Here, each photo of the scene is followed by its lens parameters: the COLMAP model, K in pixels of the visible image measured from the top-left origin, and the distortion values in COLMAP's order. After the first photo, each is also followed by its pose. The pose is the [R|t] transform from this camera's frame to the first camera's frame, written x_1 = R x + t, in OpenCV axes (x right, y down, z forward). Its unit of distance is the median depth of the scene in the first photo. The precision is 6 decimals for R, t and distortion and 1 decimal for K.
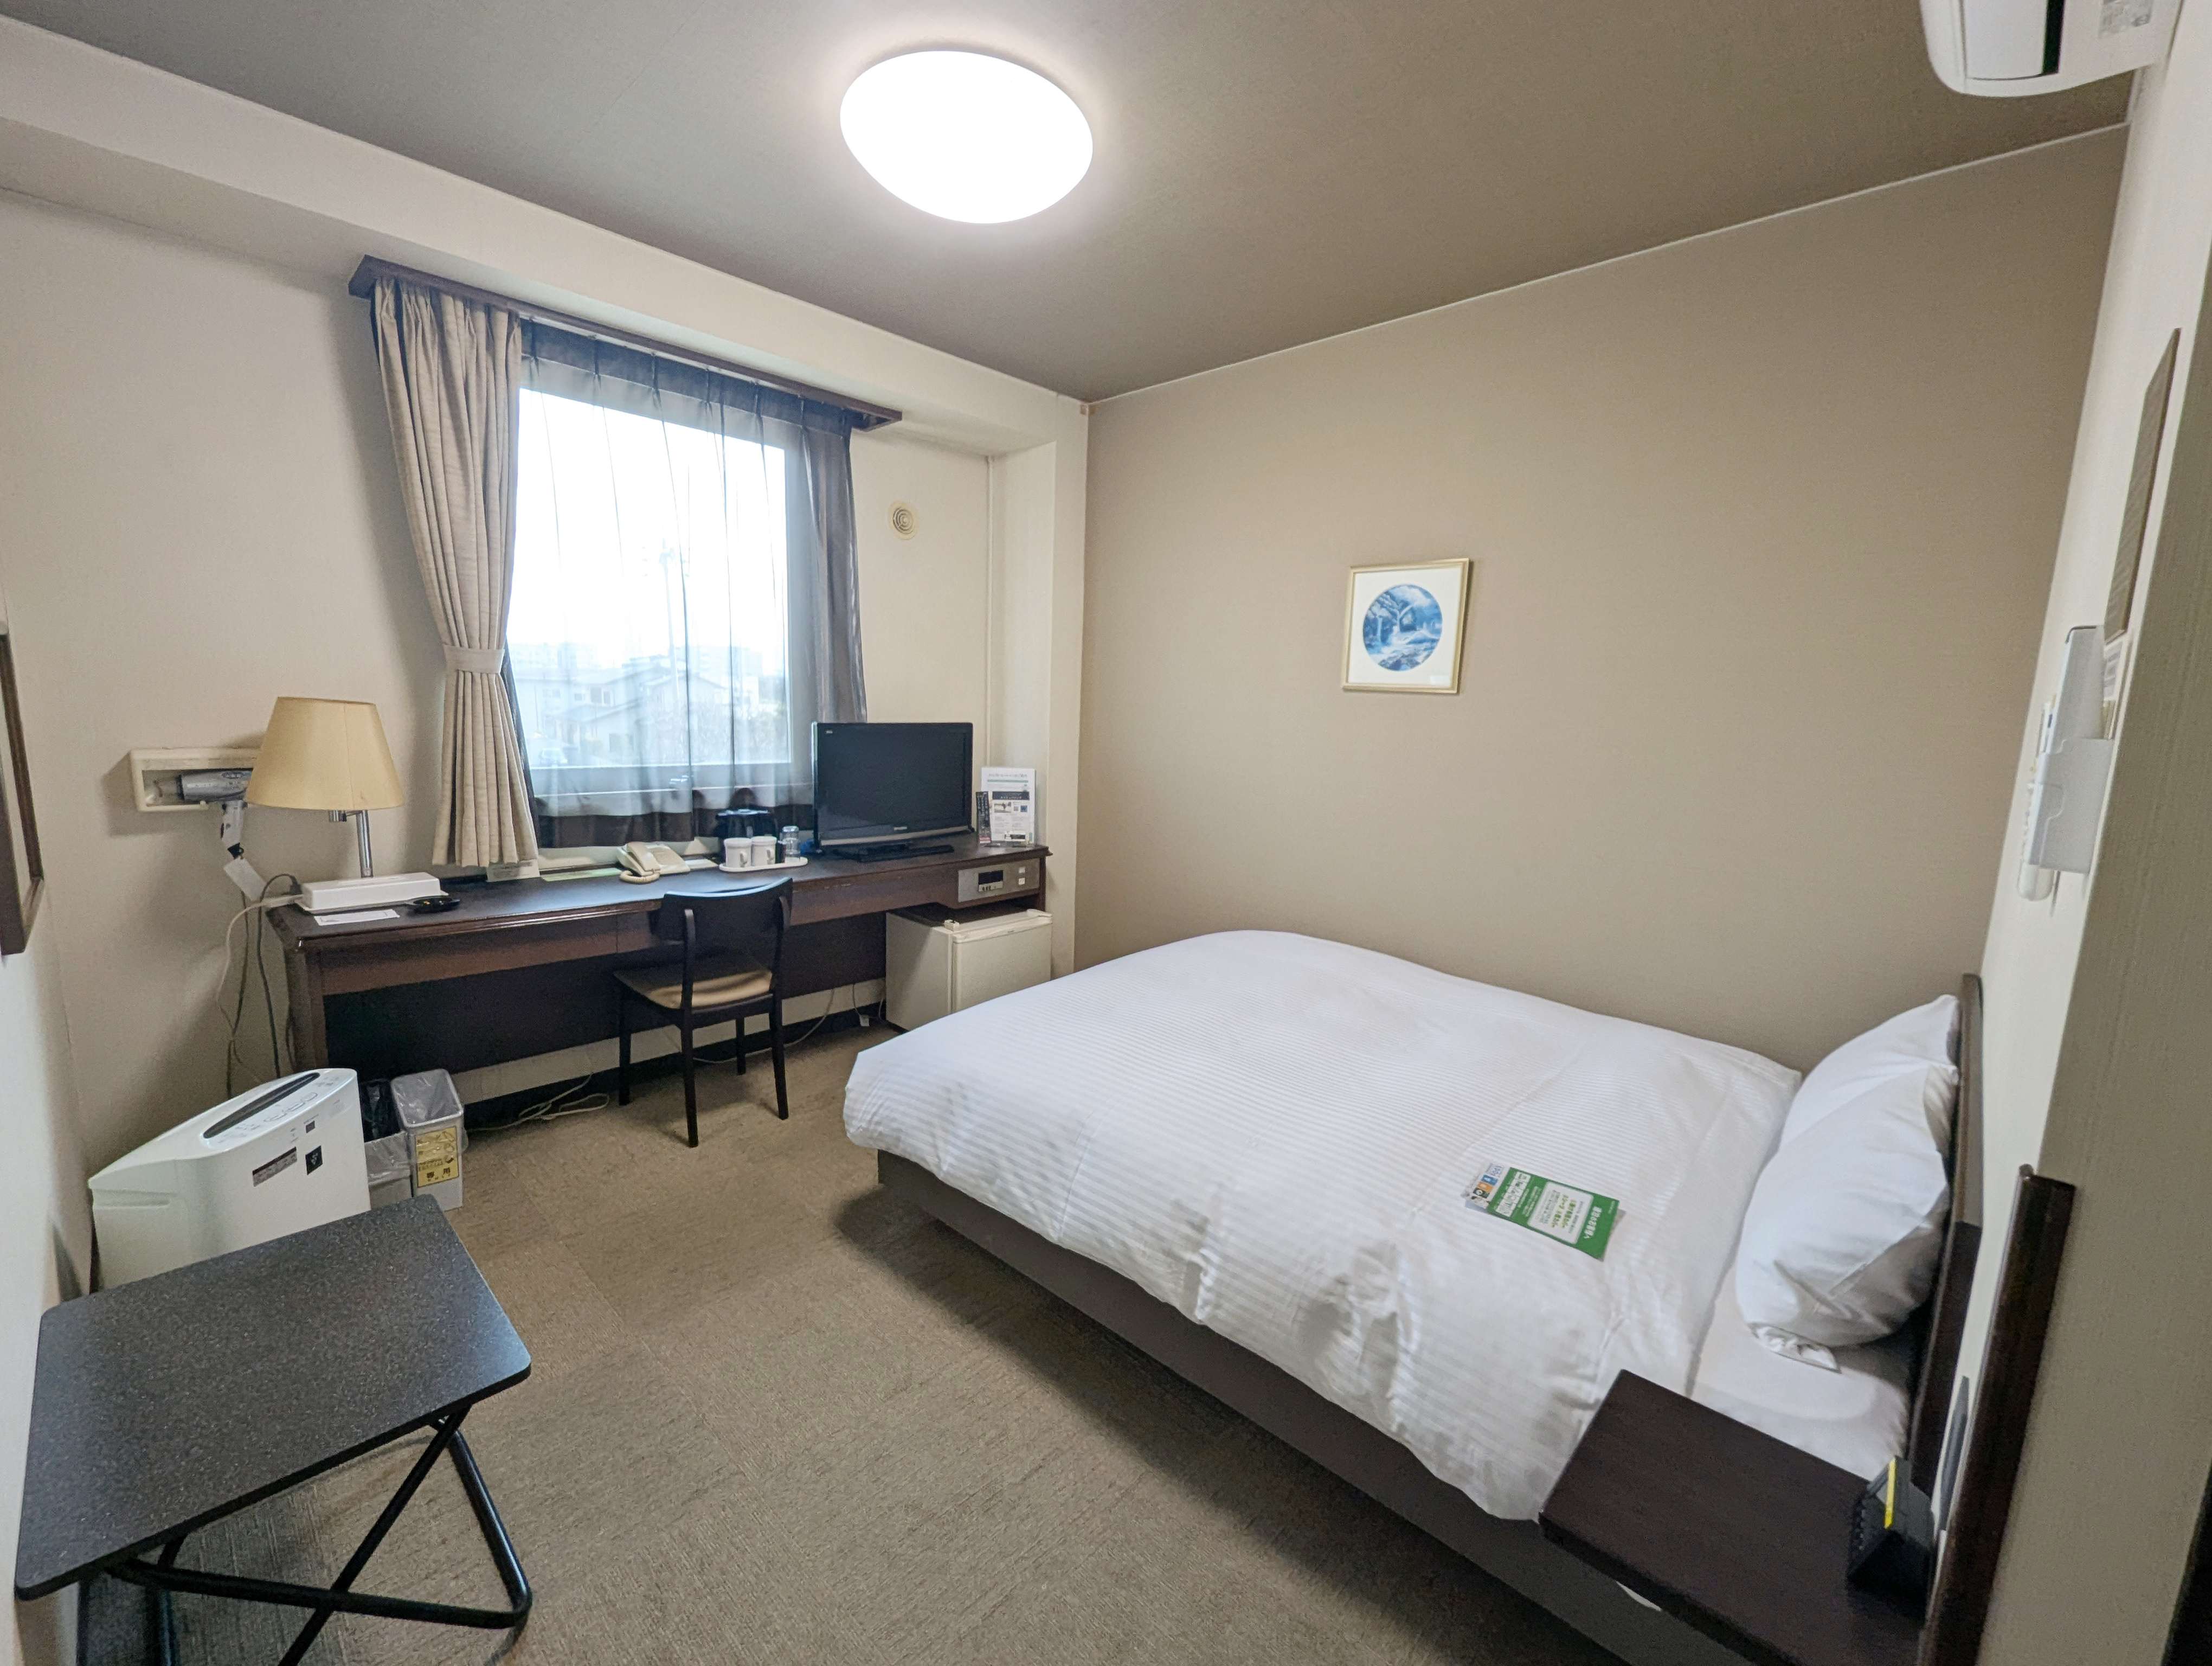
lens RADIAL K [[916.7, 0, 1114.6], [0, 916.7, 829.1], [0, 0, 1]] dist [-0.003670, -0.000051]
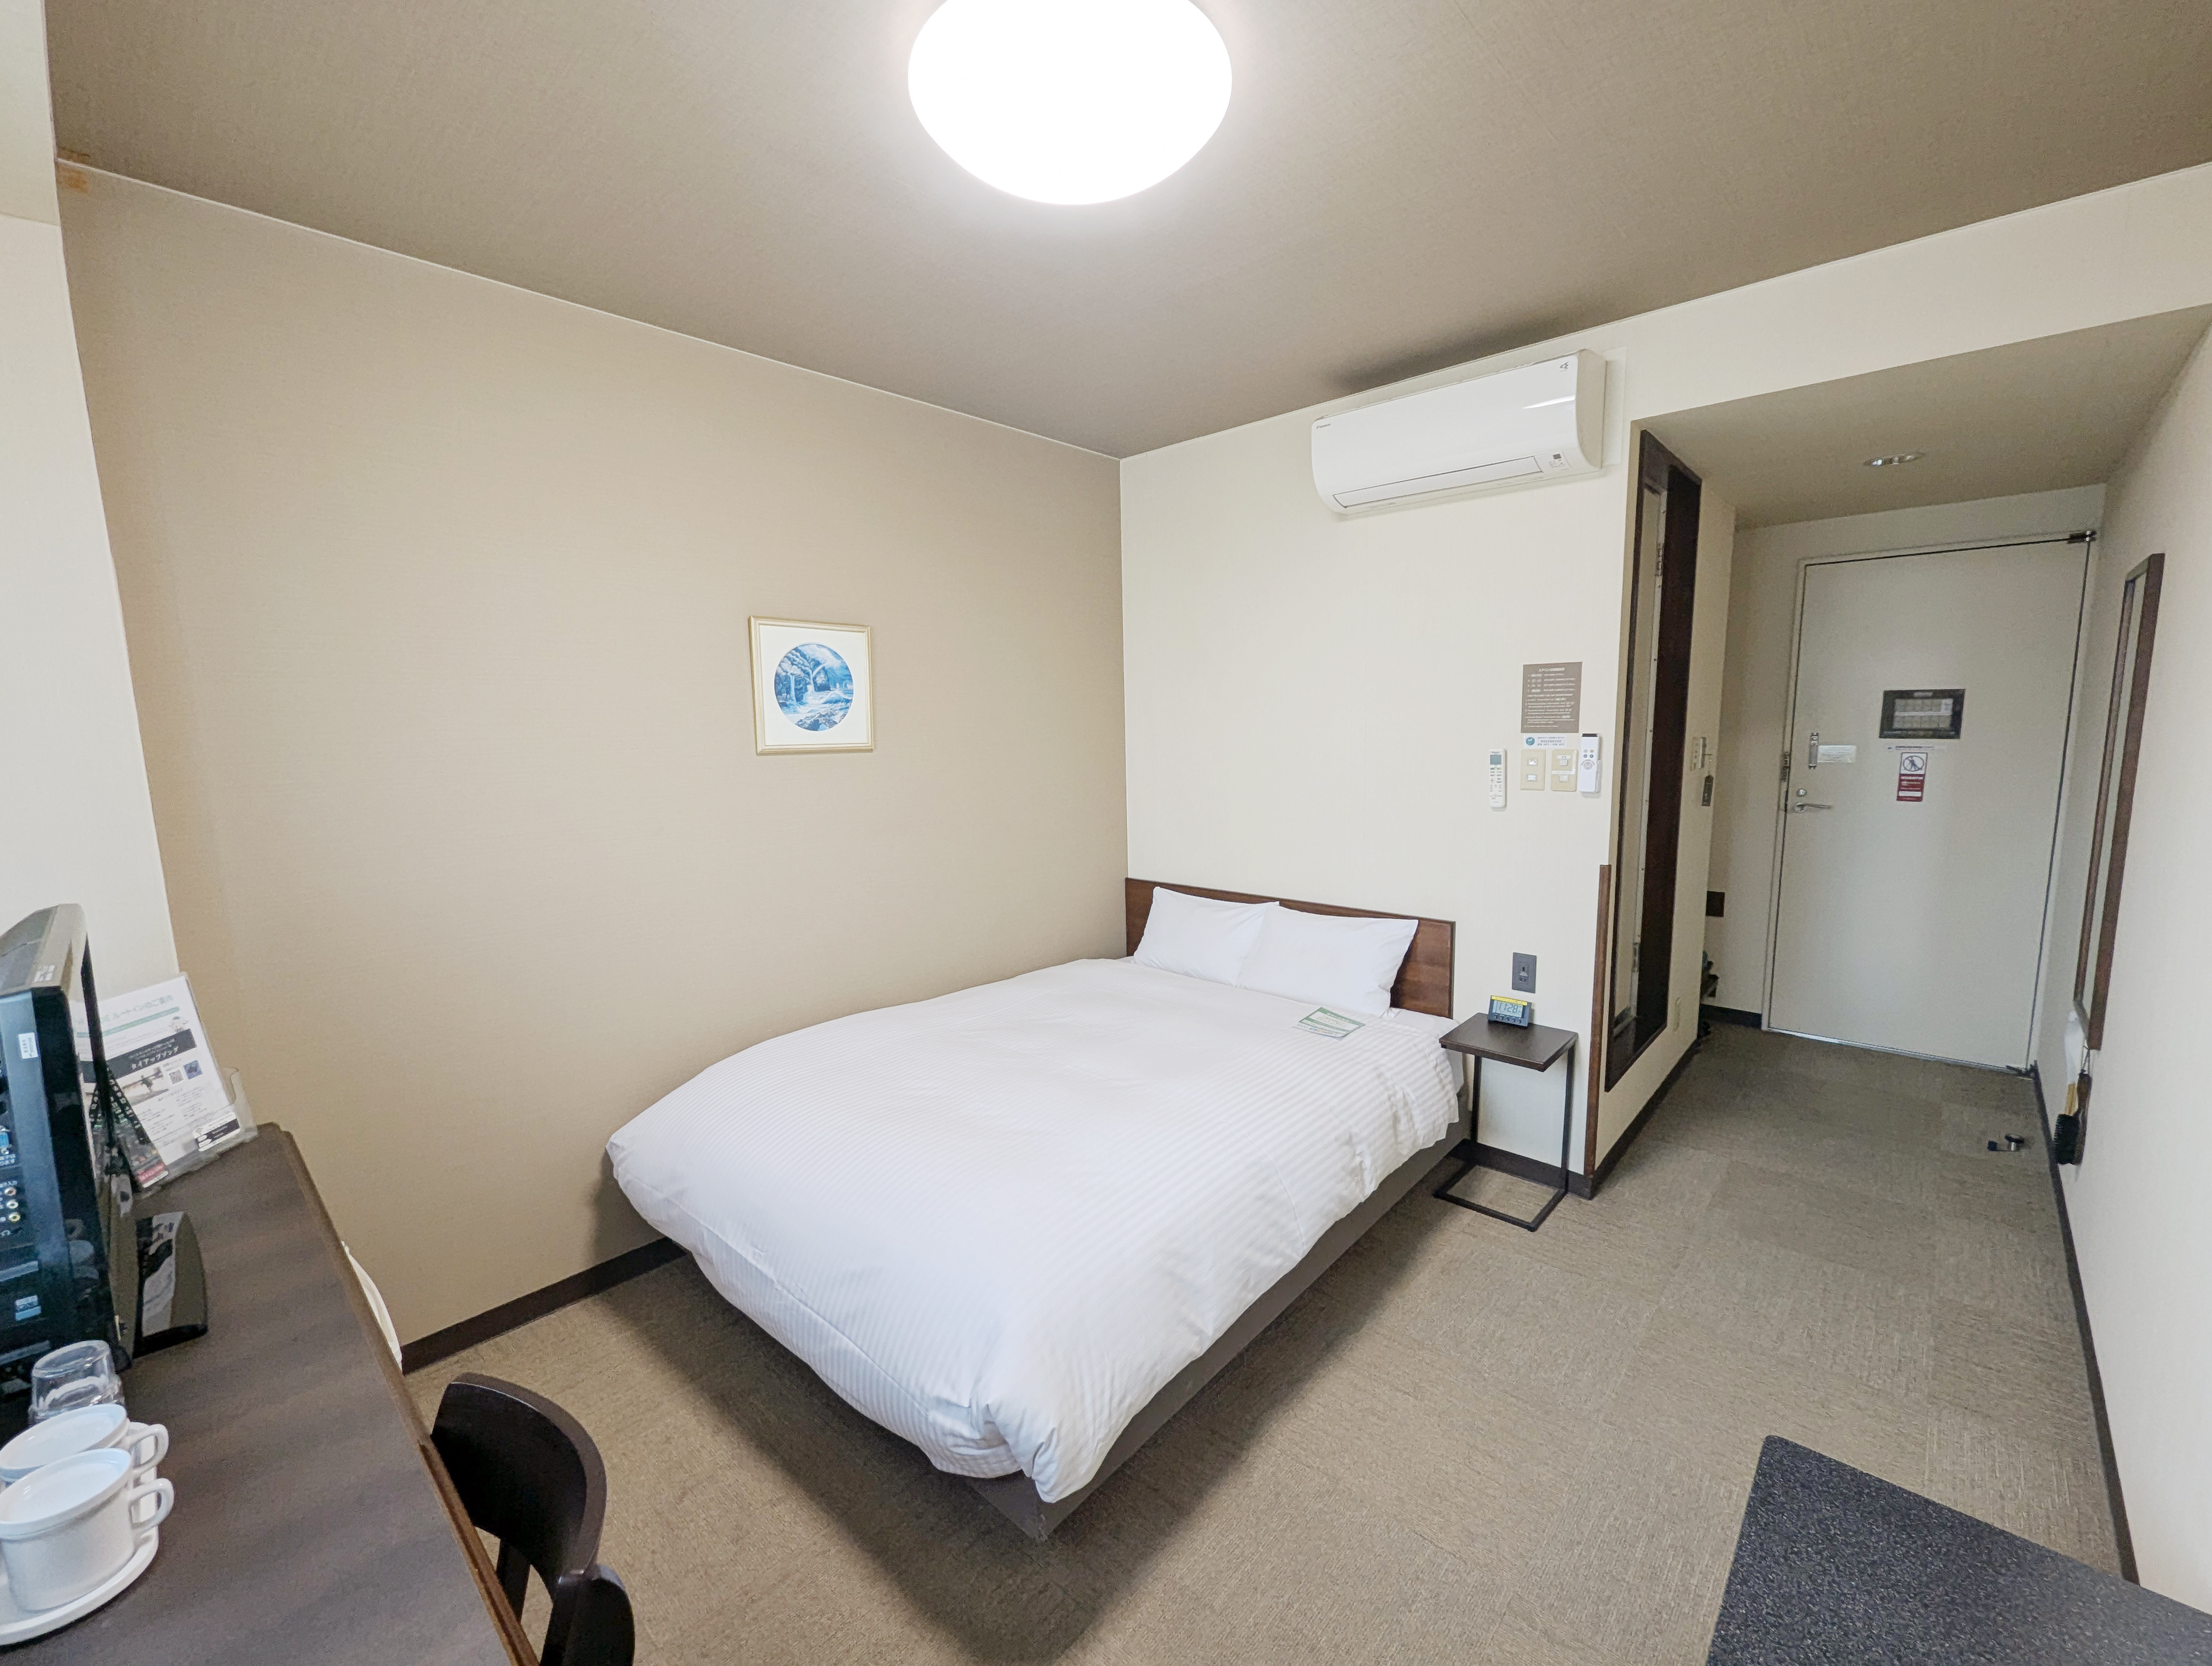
lens RADIAL K [[916.7, 0, 1113.1], [0, 916.7, 833.6], [0, 0, 1]] dist [-0.003670, -0.000051]
pose [[-0.020211, -0.165246, 0.986045, -0.680405], [0.149329, 0.974685, 0.166403, -0.182000], [-0.988581, 0.150608, 0.004976, 0.702335]]
